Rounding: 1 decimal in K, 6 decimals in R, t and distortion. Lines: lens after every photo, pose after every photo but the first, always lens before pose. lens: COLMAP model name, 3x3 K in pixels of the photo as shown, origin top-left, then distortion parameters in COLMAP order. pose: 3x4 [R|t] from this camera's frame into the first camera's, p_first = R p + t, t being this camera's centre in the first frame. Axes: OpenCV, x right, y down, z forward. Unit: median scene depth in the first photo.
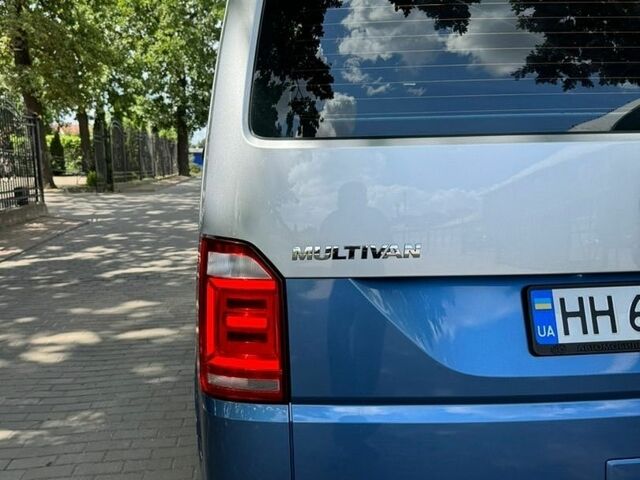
lens RADIAL K [[606.6, 0, 320.0], [0, 606.6, 240.0], [0, 0, 1]] dist [0.106281, -0.234470]
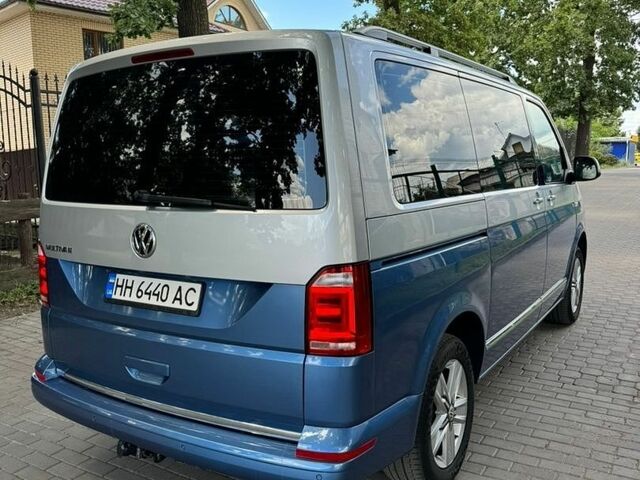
lens RADIAL K [[606.6, 0, 320.0], [0, 606.6, 240.0], [0, 0, 1]] dist [0.106281, -0.234470]
pose [[0.794292, 0.082901, -0.601853, 2.256144], [-0.068987, 0.996546, 0.046222, -0.190051], [0.603606, 0.004806, 0.797268, -0.300010]]
